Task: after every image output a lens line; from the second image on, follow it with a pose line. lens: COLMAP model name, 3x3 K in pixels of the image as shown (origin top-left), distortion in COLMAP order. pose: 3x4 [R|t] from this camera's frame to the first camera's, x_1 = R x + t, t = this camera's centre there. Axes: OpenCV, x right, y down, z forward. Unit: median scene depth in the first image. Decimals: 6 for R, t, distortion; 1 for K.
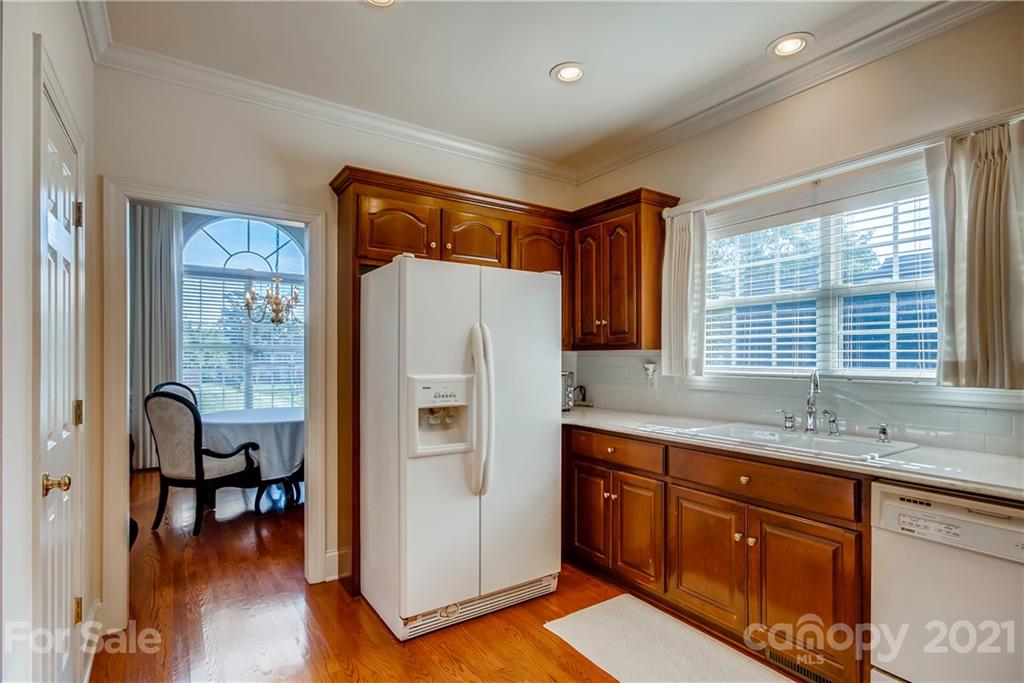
lens RADIAL K [[513.1, 0, 520.4], [0, 513.1, 354.8], [0, 0, 1]] dist [-0.001120, 0.007640]
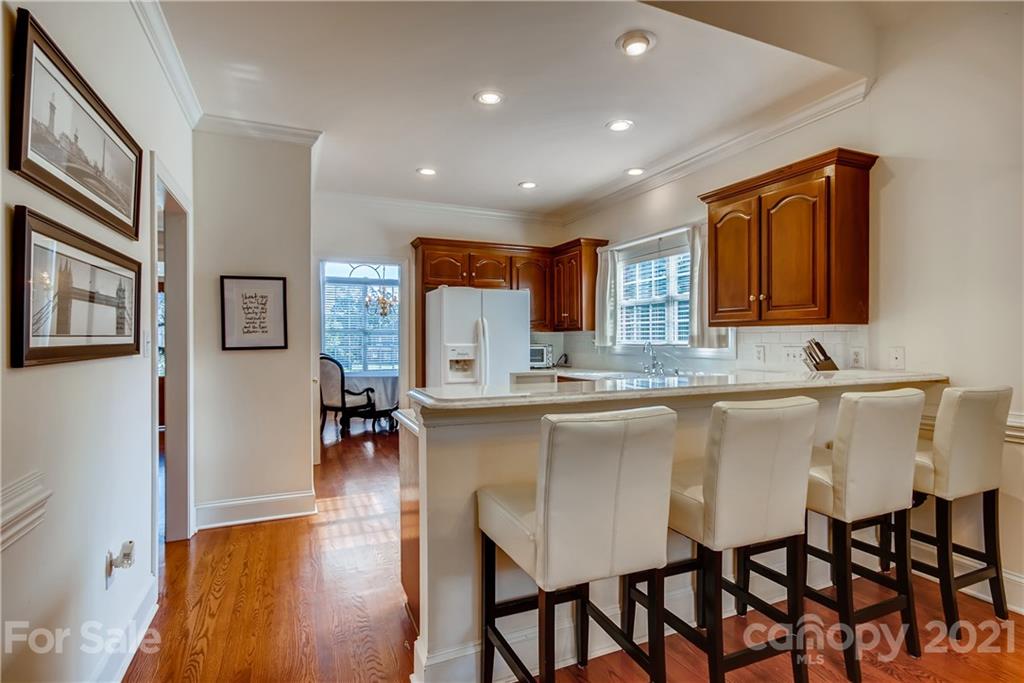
lens RADIAL K [[513.1, 0, 512.8], [0, 513.1, 337.7], [0, 0, 1]] dist [-0.001120, 0.007640]
pose [[0.981674, -0.004020, -0.190526, 0.334098], [0.004111, 0.999992, 0.000084, 0.011602], [0.190525, -0.000866, 0.981682, -0.735155]]
